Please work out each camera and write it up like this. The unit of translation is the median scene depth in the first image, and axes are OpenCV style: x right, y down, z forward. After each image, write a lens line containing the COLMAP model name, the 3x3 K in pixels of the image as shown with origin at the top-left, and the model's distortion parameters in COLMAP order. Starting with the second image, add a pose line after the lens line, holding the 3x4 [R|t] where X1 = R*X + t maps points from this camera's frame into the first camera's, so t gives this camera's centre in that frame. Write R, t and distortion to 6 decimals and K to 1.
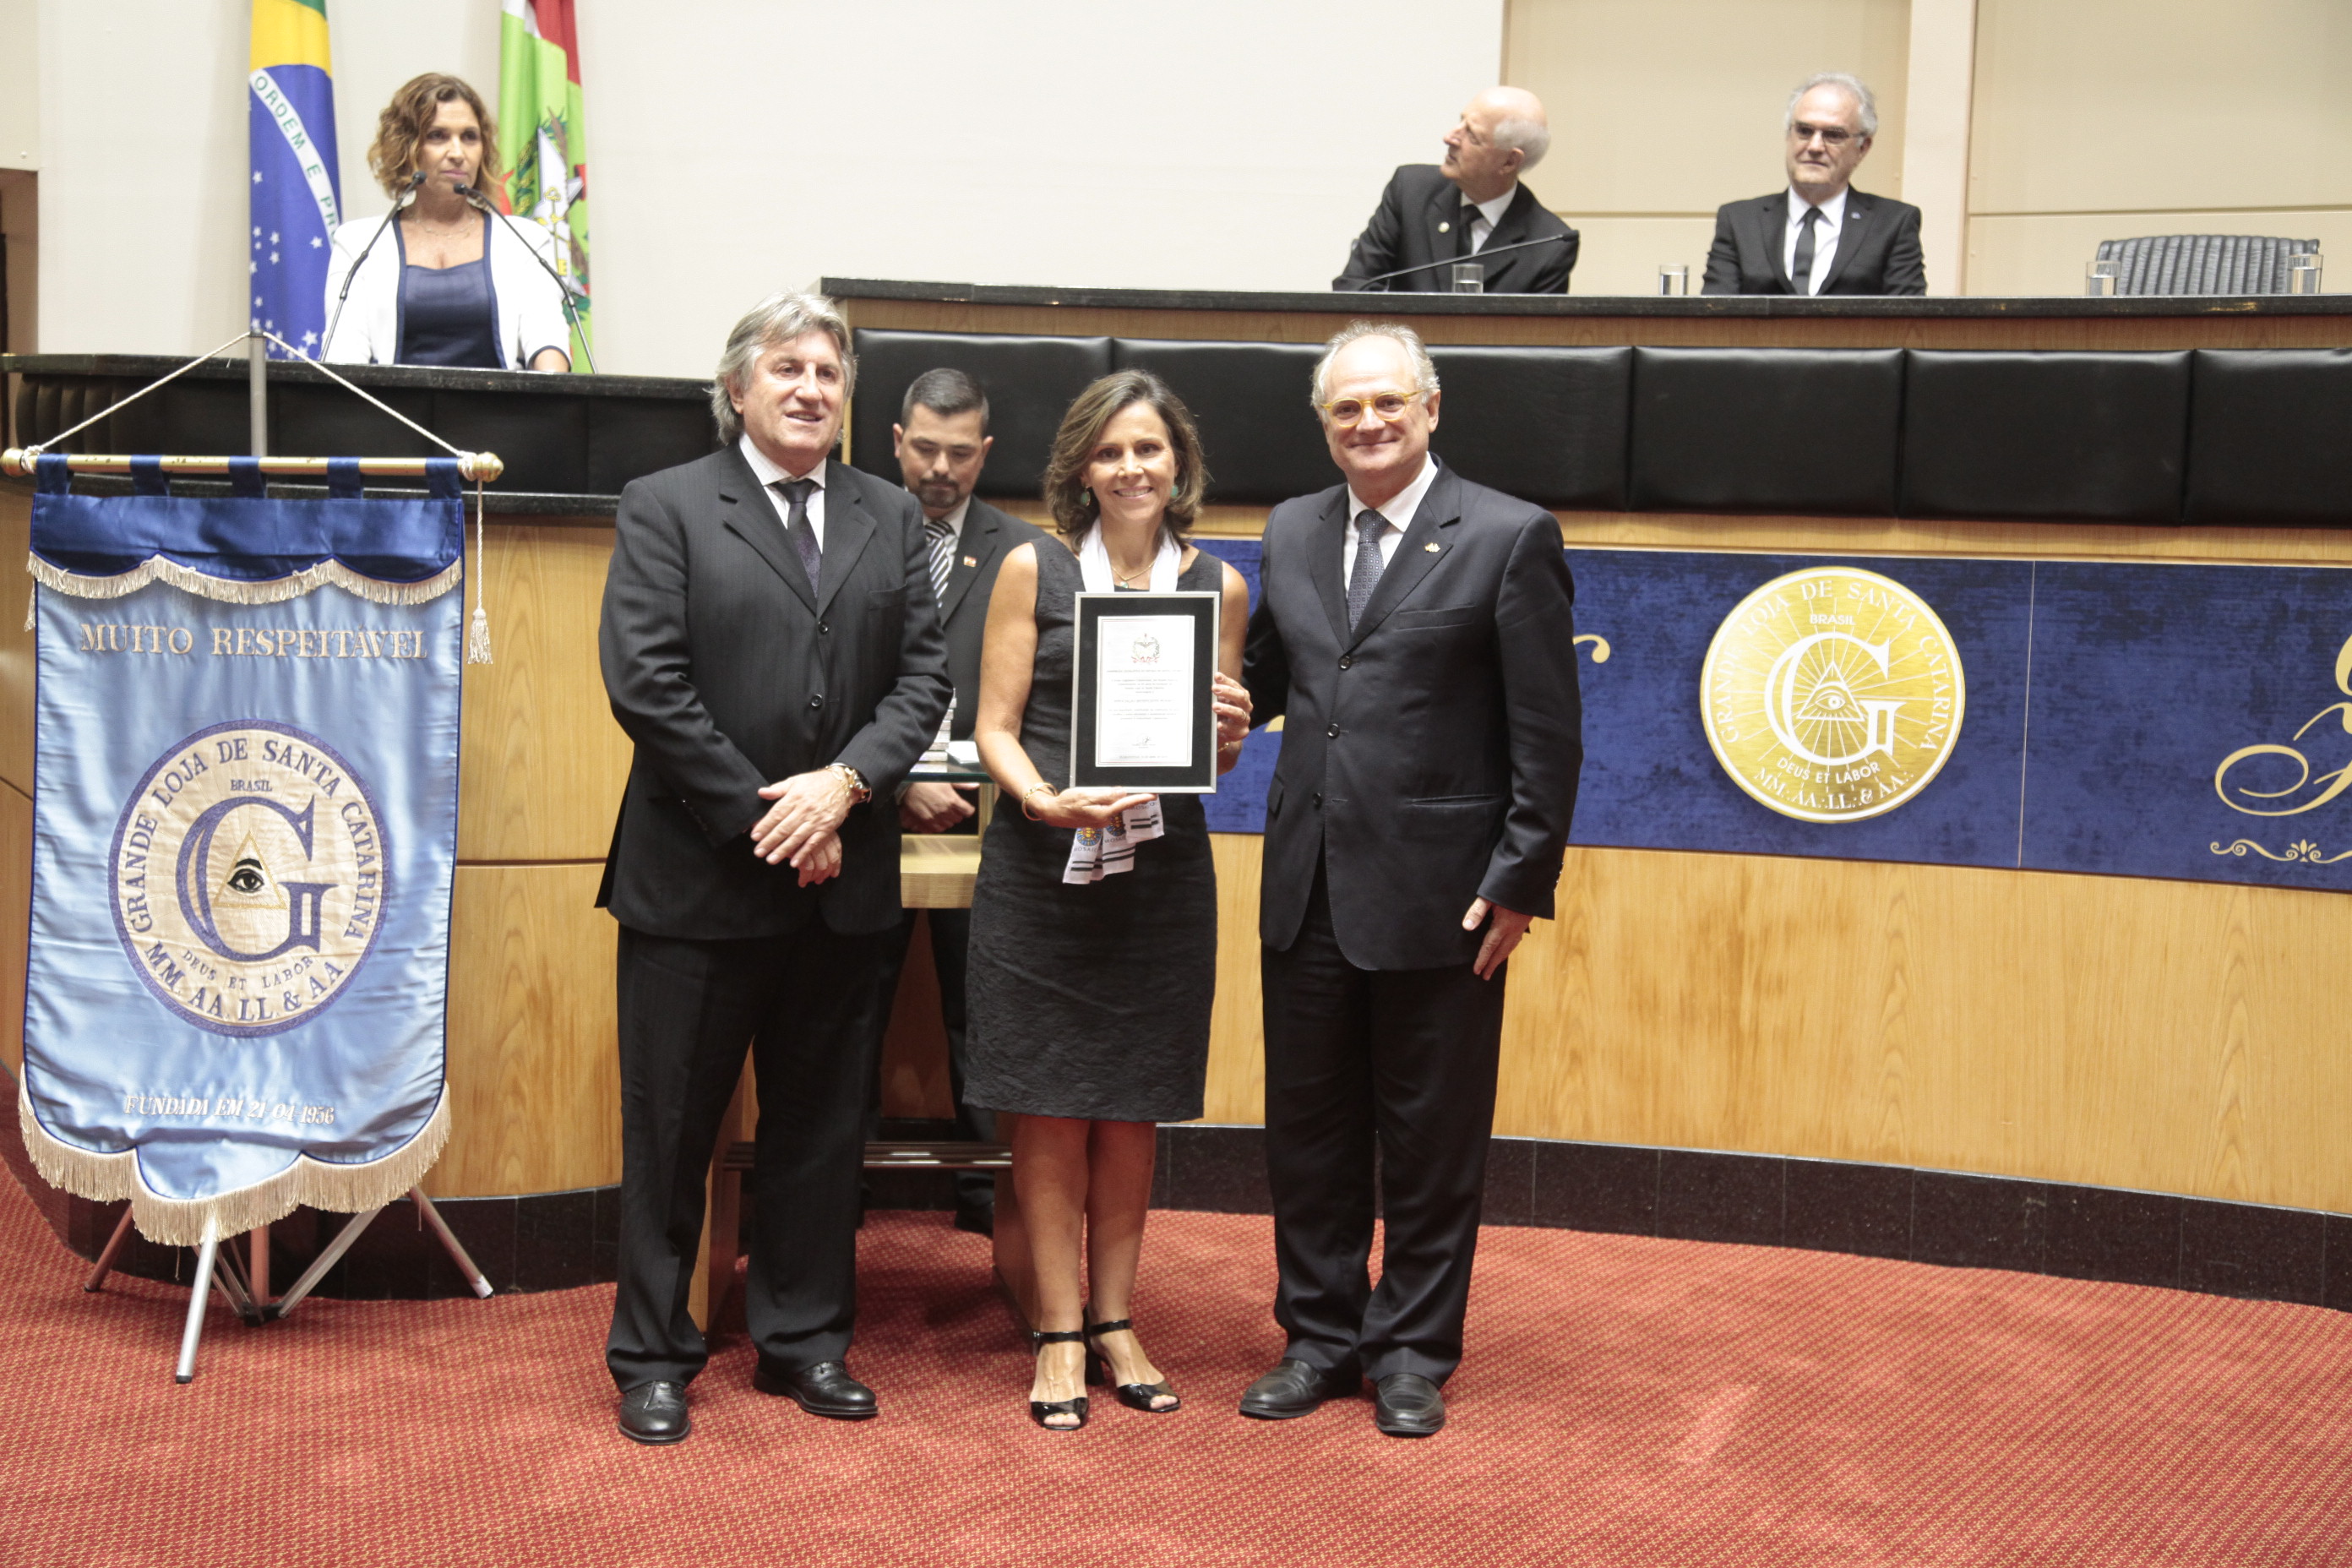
lens RADIAL K [[3330.0, 0, 1163.7], [0, 3330.0, 778.3], [0, 0, 1]] dist [0.159432, 0.062571]
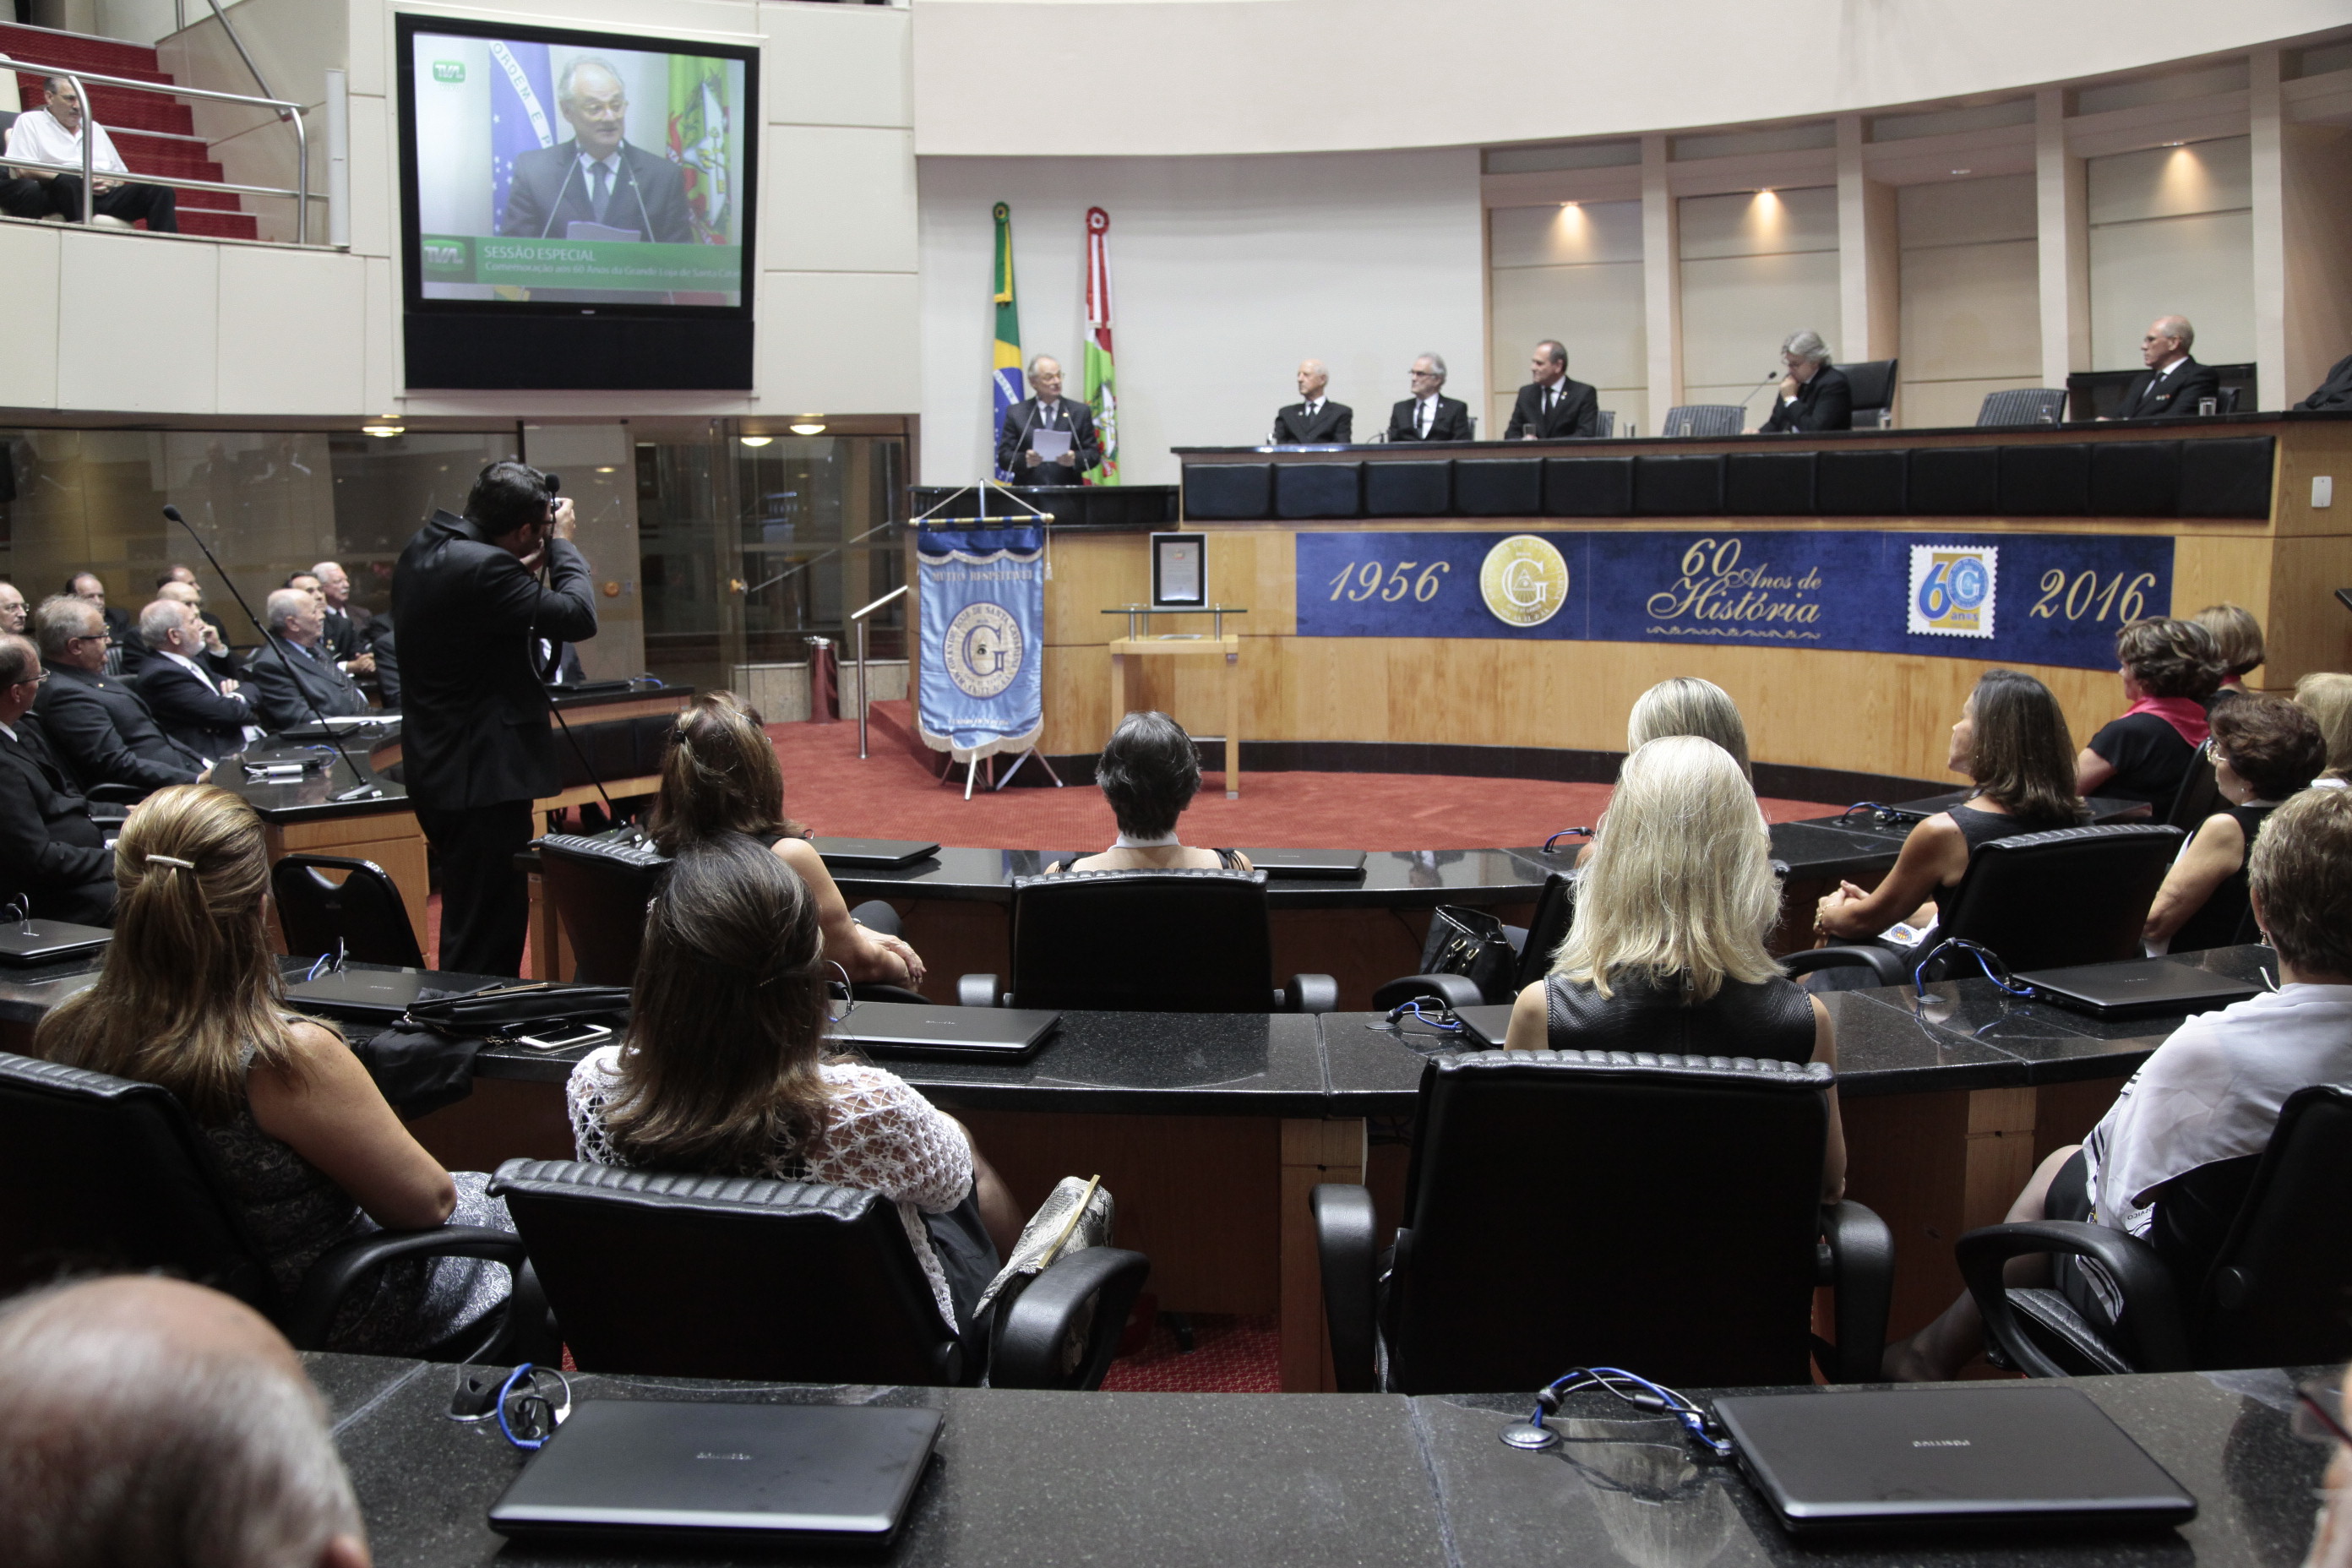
lens RADIAL K [[2167.2, 0, 1153.9], [0, 2167.2, 788.5], [0, 0, 1]] dist [-0.043878, 0.092394]
pose [[0.976057, -0.009538, -0.217305, 0.297706], [0.018581, 0.999042, 0.039611, 0.073680], [0.216719, -0.042700, 0.975300, -0.872434]]
